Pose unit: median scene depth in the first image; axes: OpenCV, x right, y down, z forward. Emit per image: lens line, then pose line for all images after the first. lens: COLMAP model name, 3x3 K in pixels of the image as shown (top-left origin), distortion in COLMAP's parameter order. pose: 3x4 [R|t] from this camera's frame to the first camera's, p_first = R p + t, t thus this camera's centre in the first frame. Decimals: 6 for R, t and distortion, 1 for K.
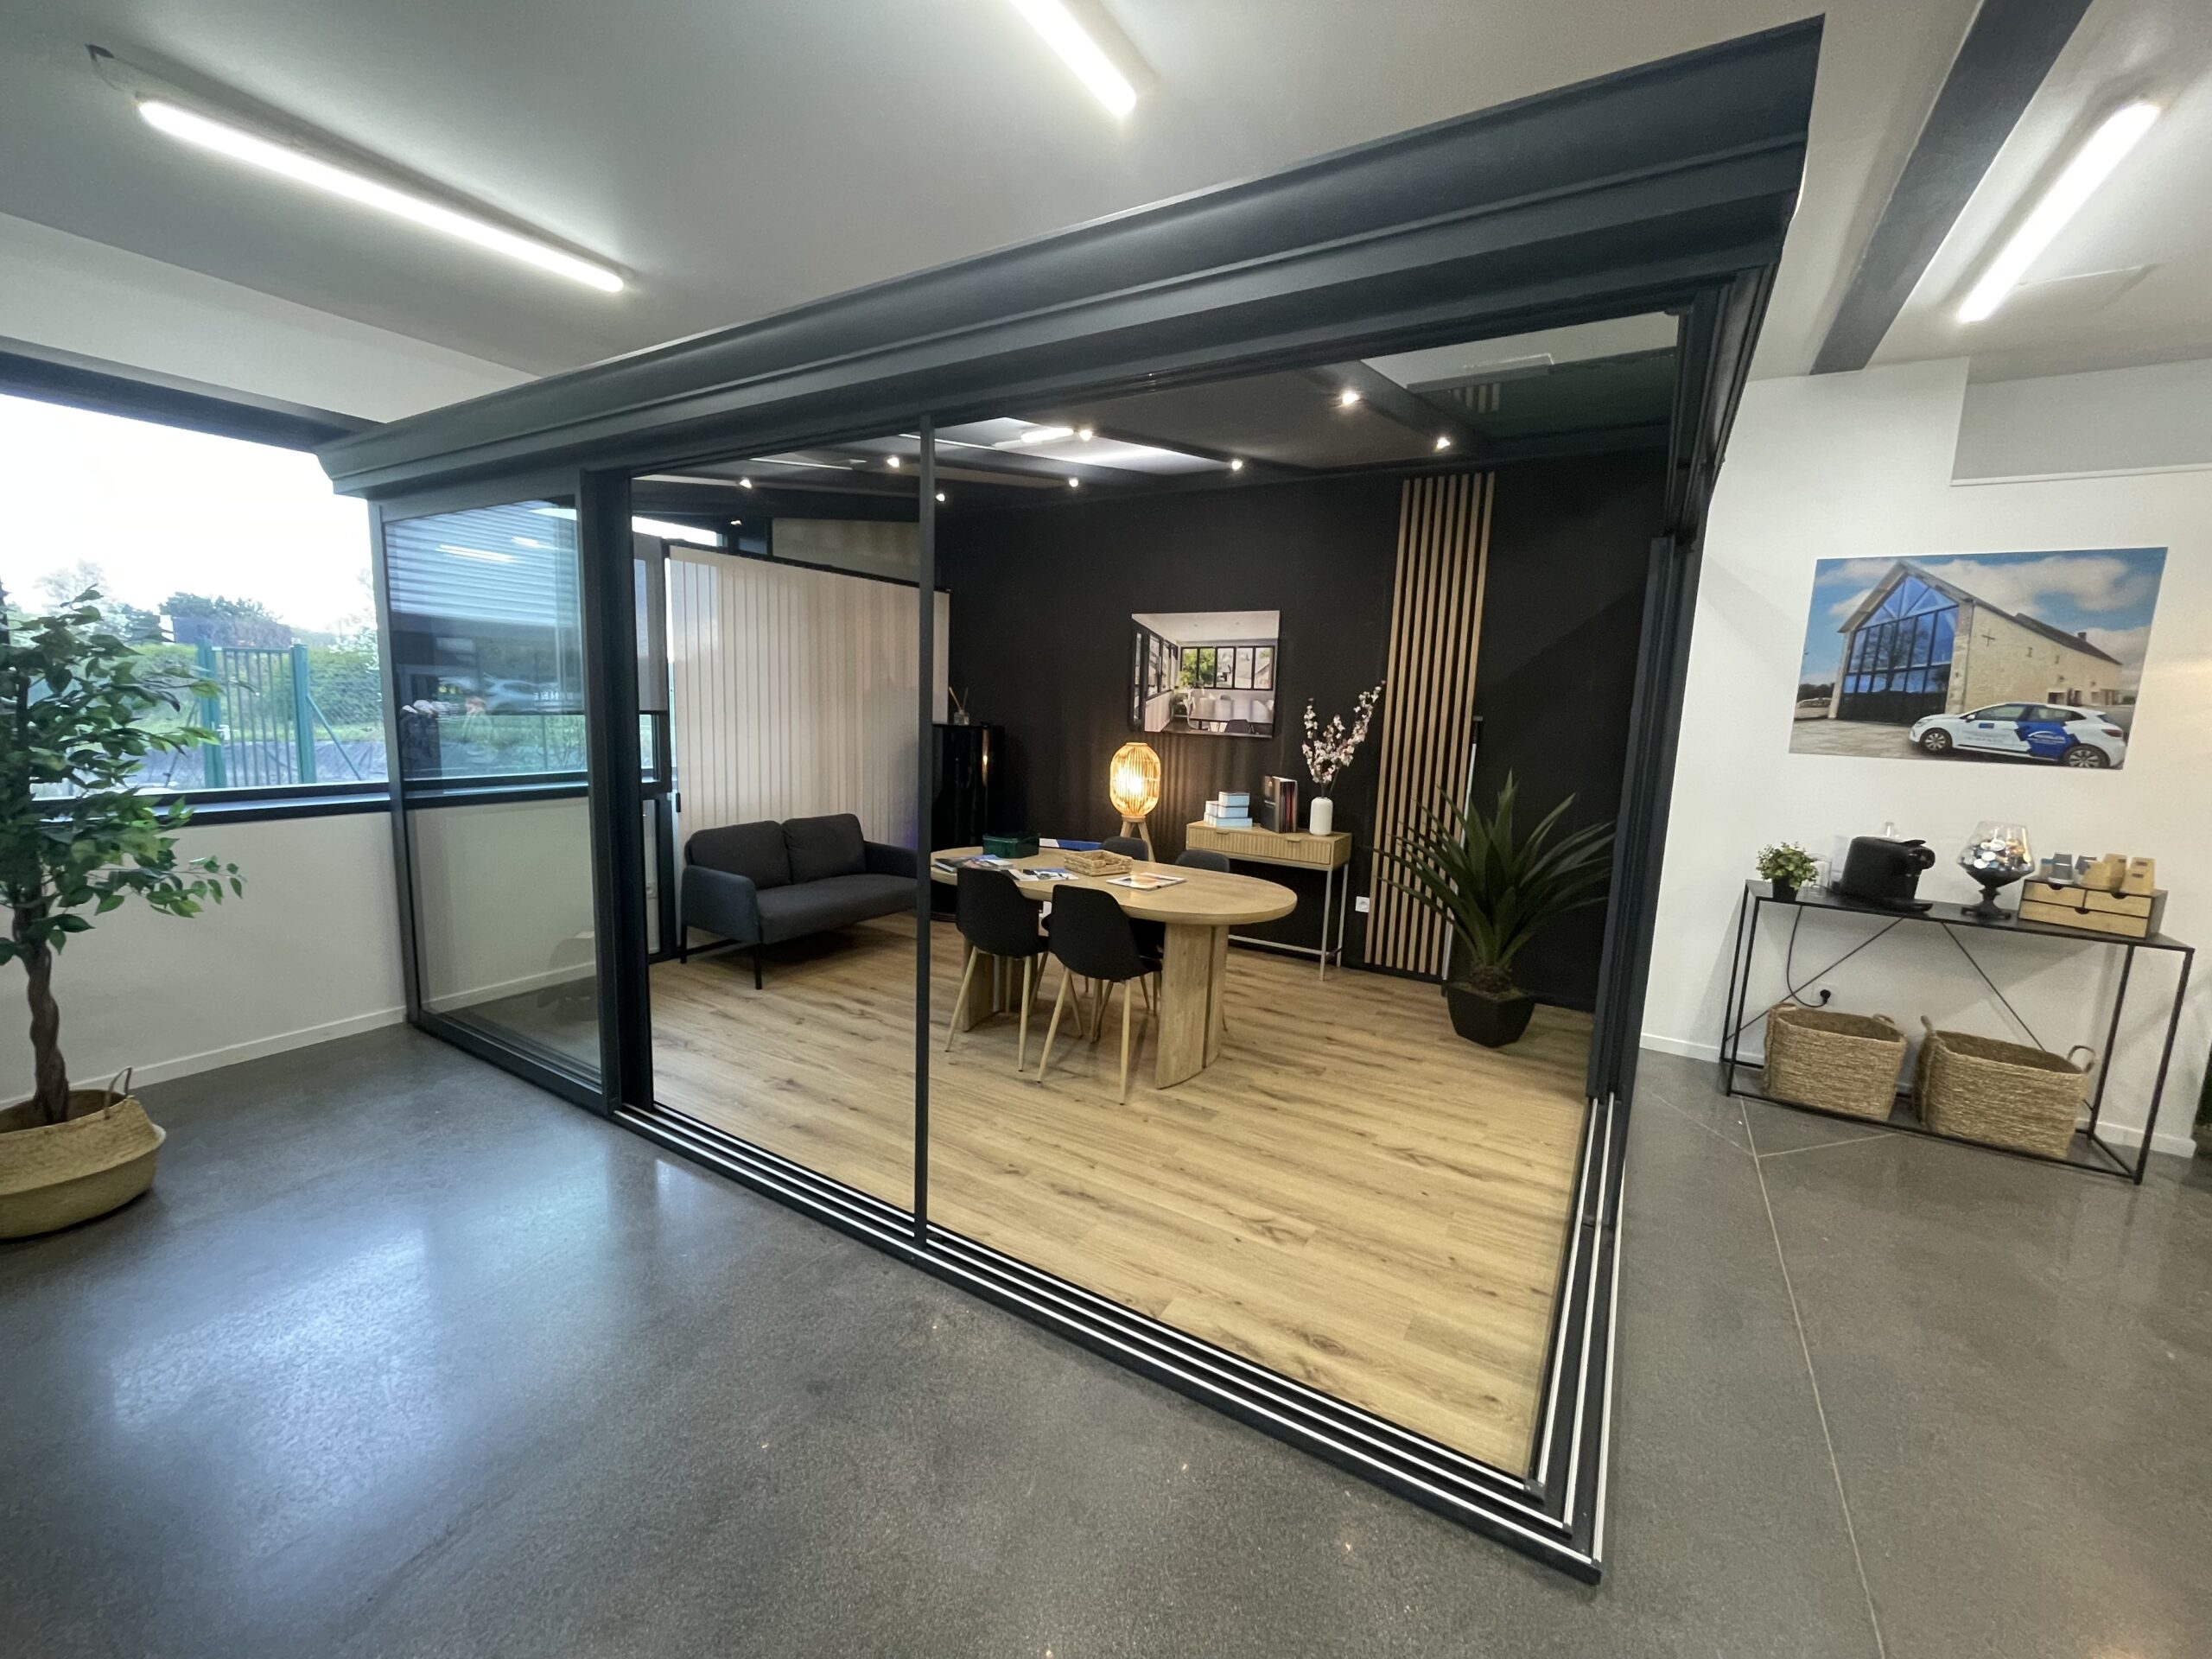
lens RADIAL K [[889.9, 0, 1106.6], [0, 889.9, 832.2], [0, 0, 1]] dist [-0.008596, -0.000086]
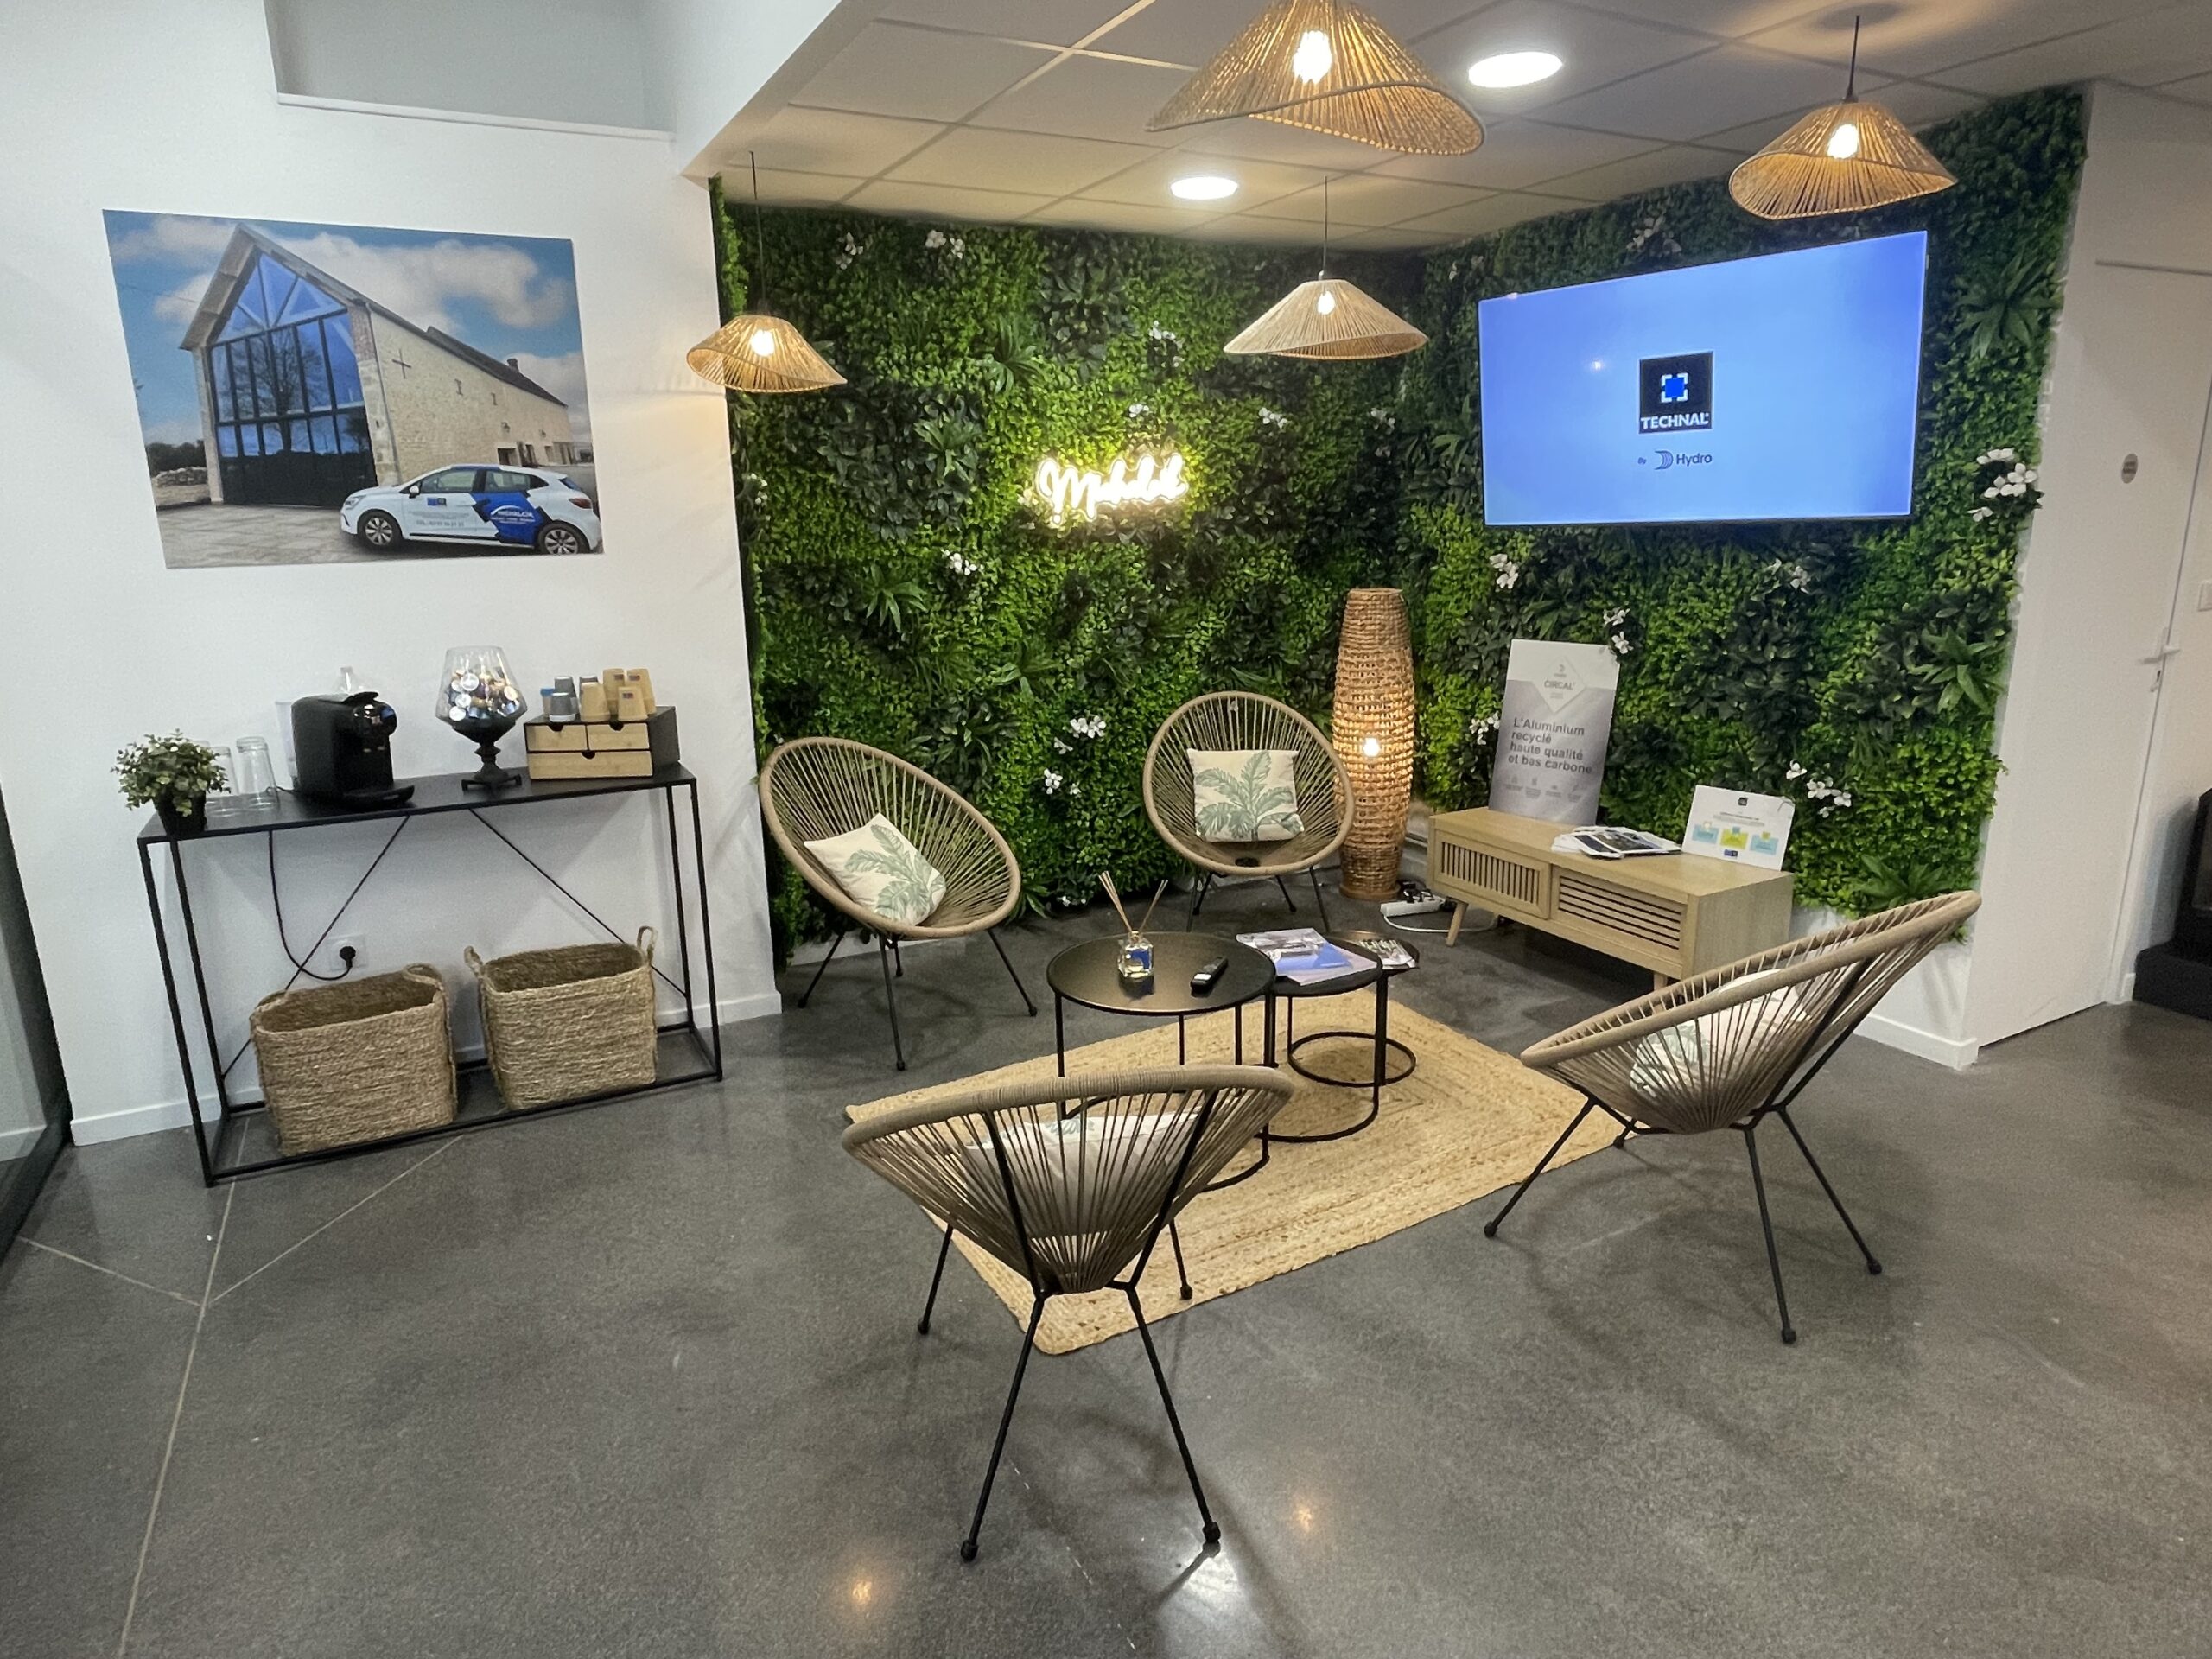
lens RADIAL K [[1302.3, 0, 1102.9], [0, 1302.3, 824.3], [0, 0, 1]] dist [0.001783, 0.000711]
pose [[0.507934, -0.253038, 0.823392, 0.385412], [0.167088, 0.966668, 0.193995, 0.006922], [-0.845035, 0.039042, 0.533283, 0.064655]]
